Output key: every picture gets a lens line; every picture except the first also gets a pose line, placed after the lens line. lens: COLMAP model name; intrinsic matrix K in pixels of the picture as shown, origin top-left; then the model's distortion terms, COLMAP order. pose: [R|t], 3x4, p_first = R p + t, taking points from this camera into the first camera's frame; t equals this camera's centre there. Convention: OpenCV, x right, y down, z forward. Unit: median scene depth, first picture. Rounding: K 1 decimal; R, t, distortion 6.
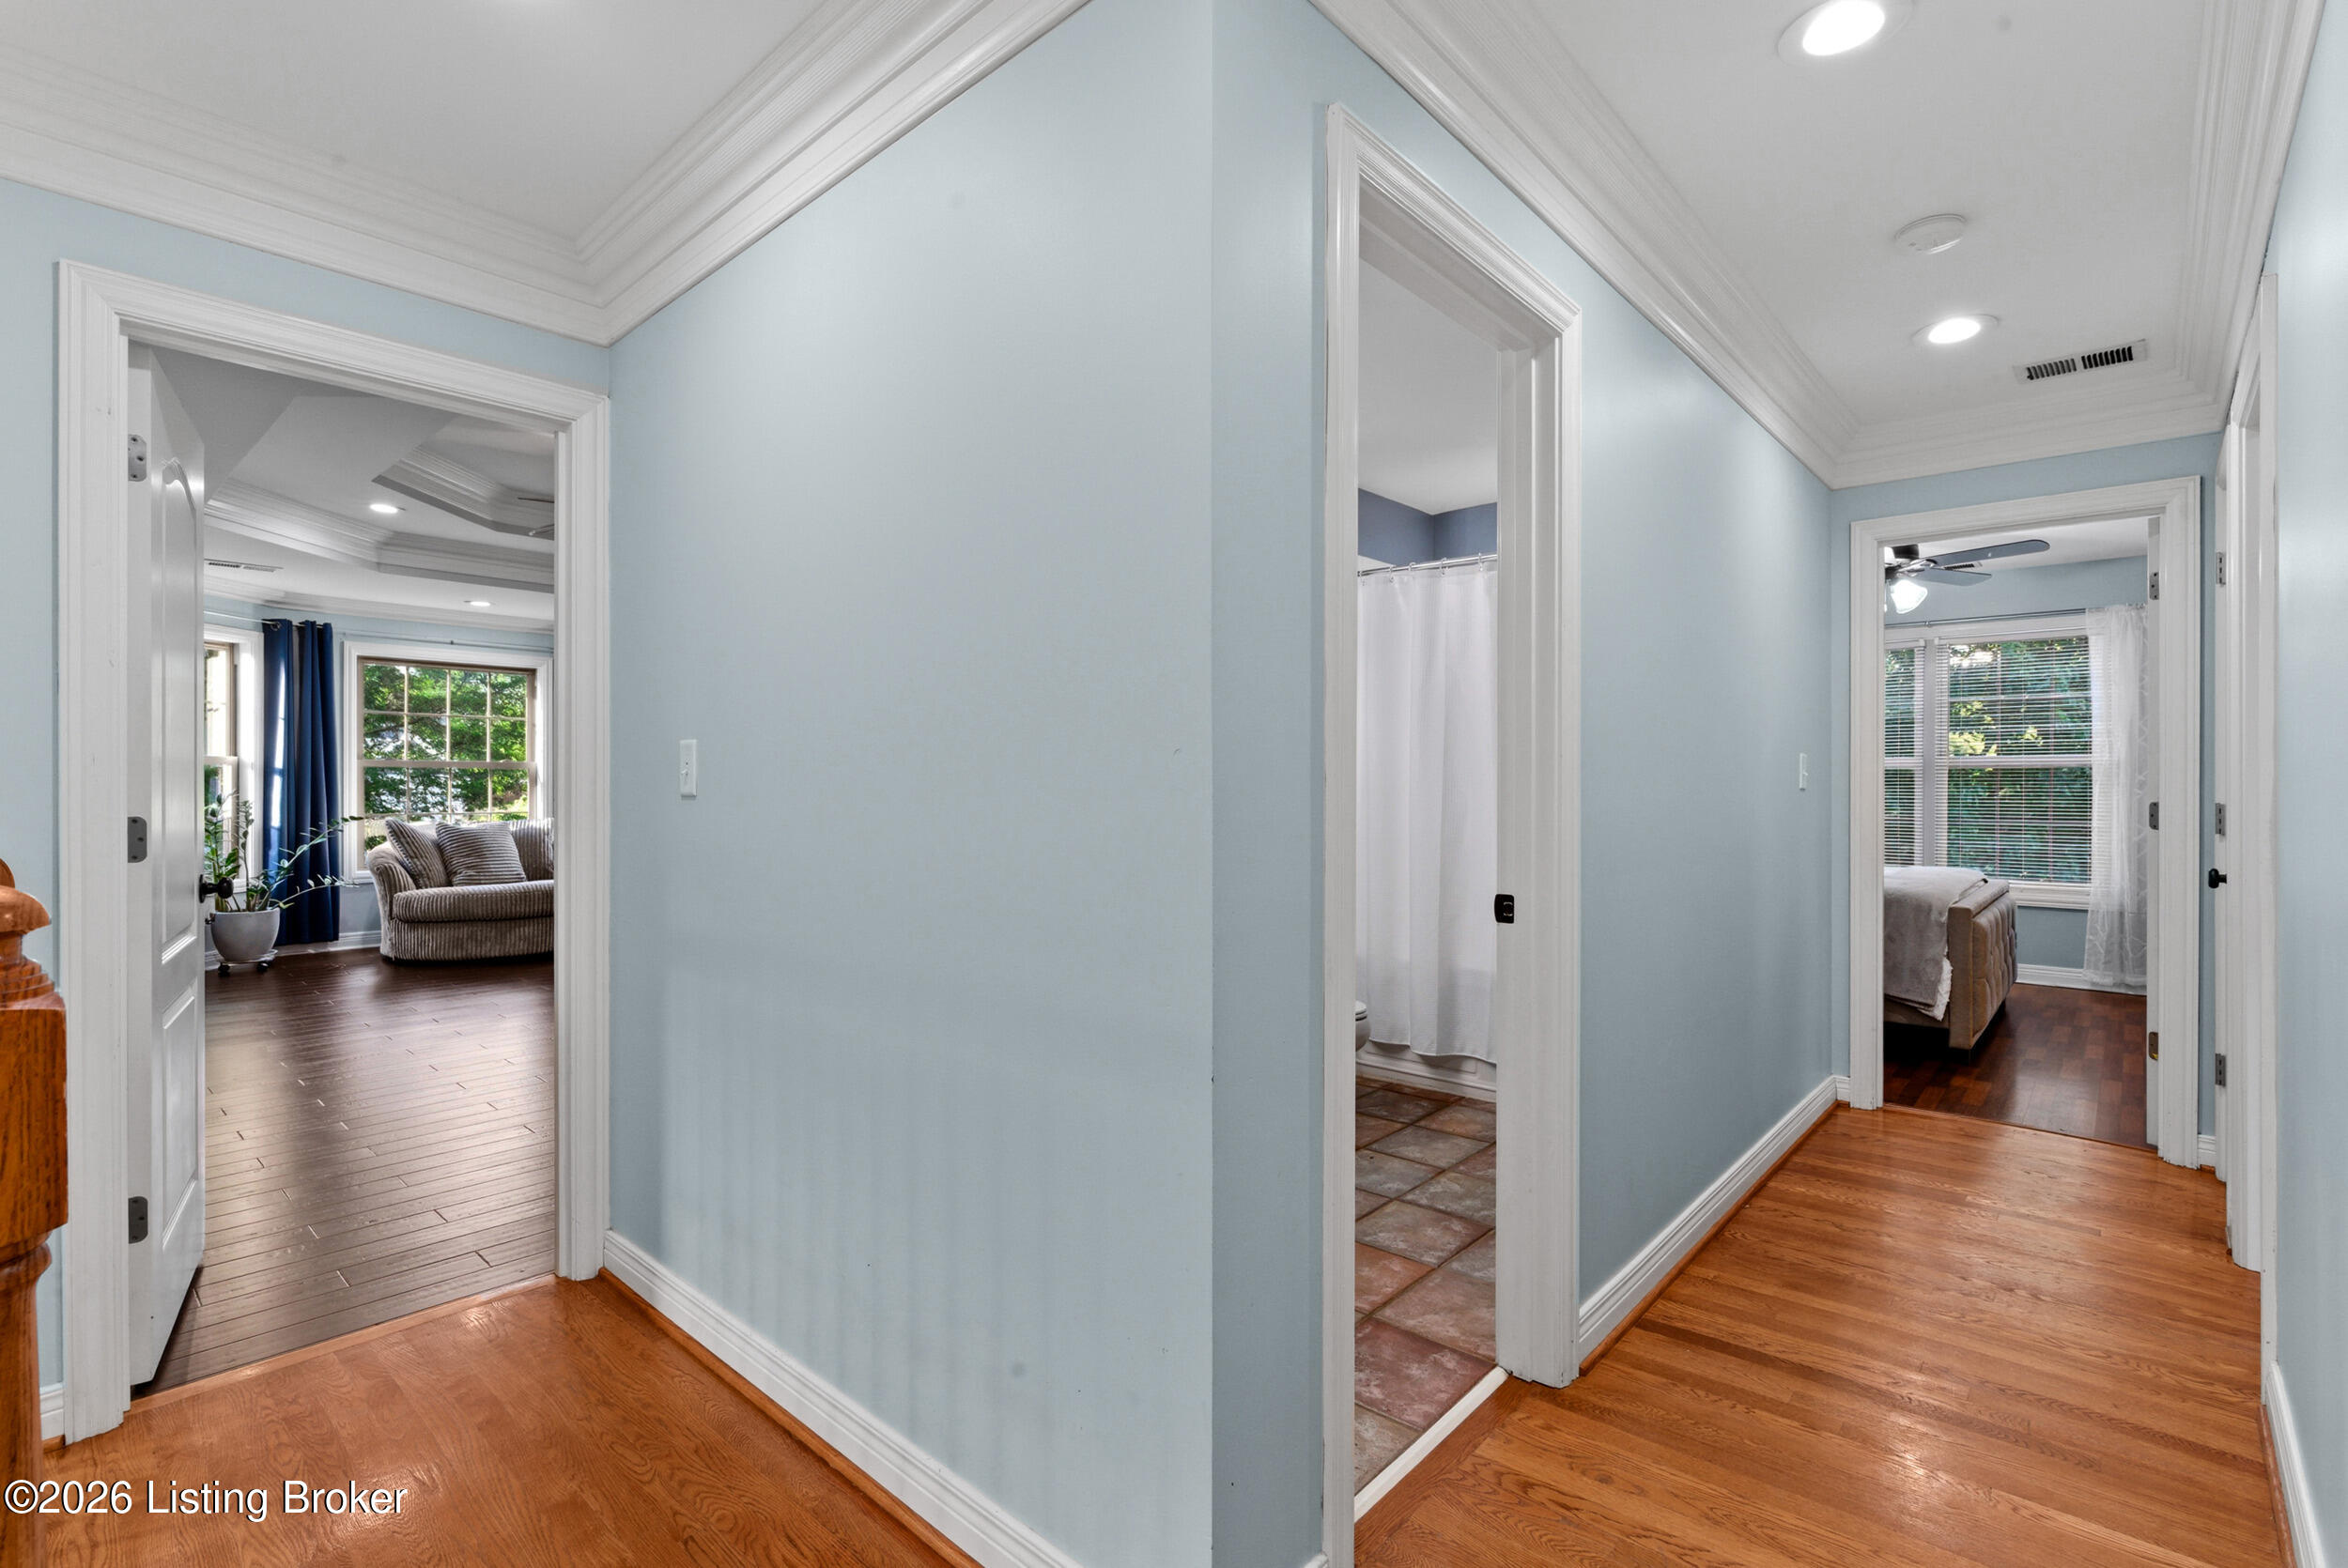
lens RADIAL K [[1075.2, 0, 1172.7], [0, 1075.2, 772.5], [0, 0, 1]] dist [-0.003479, 0.000436]
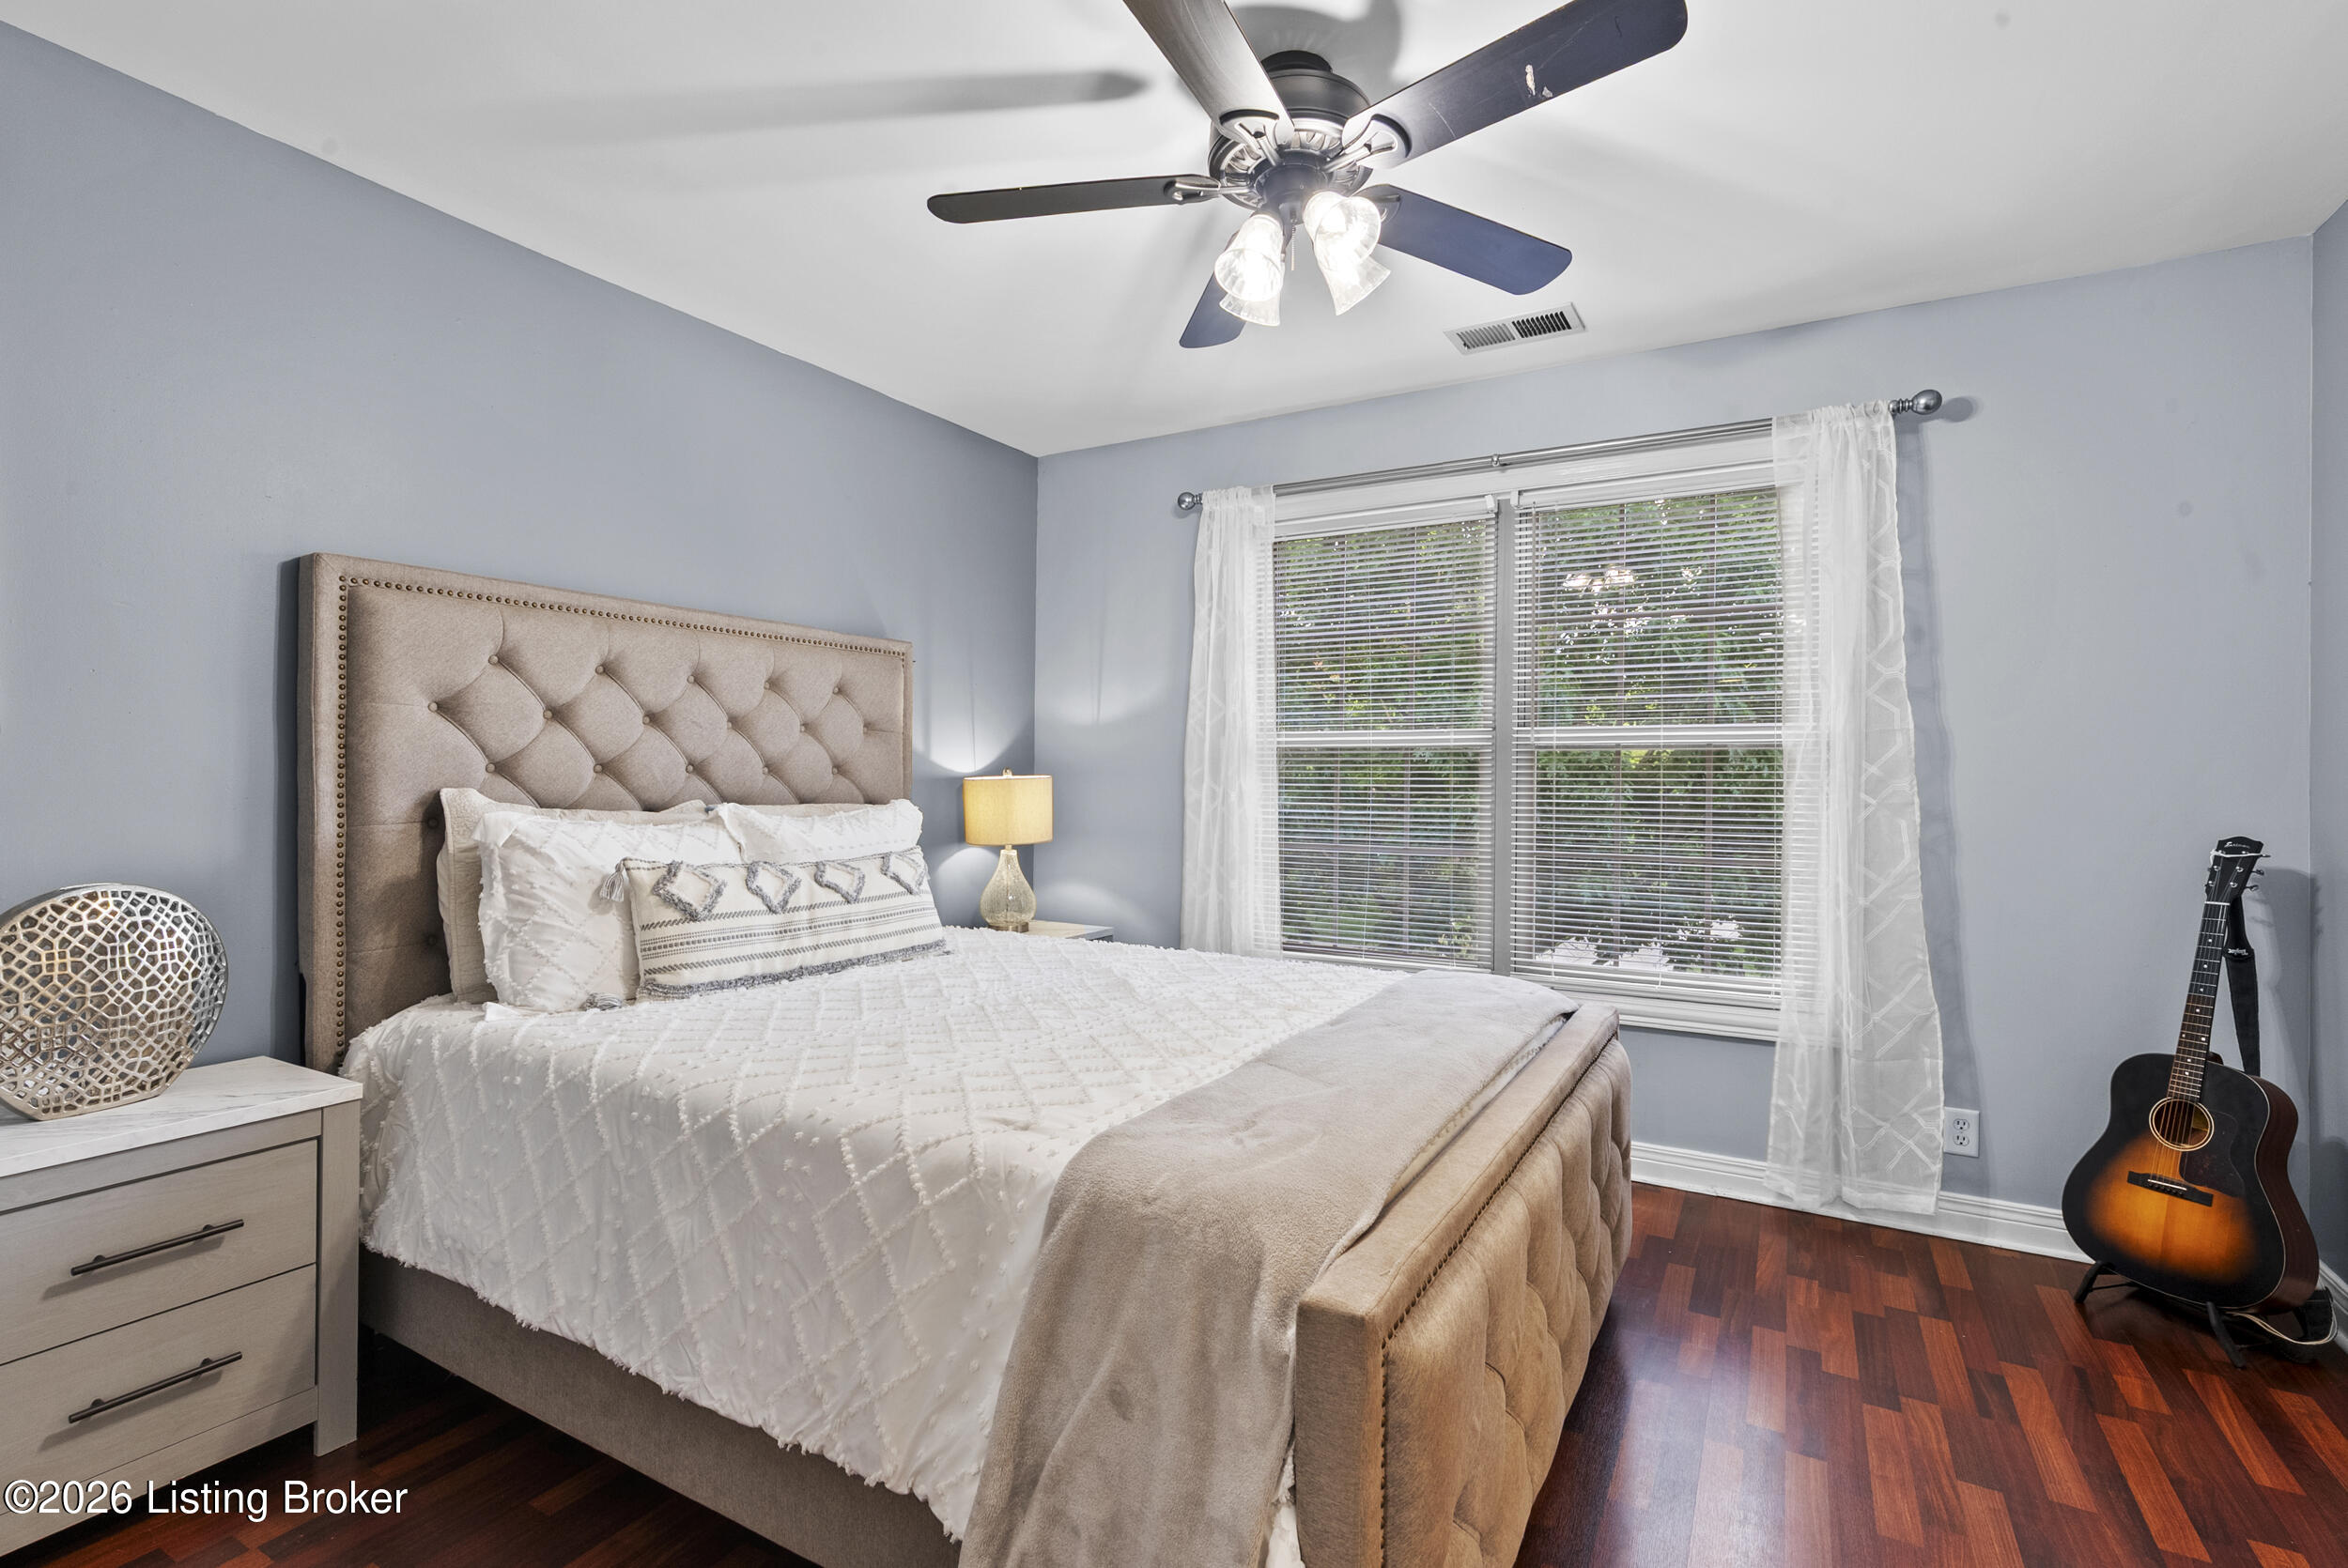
lens RADIAL K [[1075.2, 0, 1172.7], [0, 1075.2, 772.5], [0, 0, 1]] dist [-0.003479, 0.000436]
pose [[0.980132, -0.007551, 0.198204, 0.500759], [0.004977, 0.999897, 0.013480, -0.000988], [-0.198286, -0.012225, 0.980068, 0.590989]]
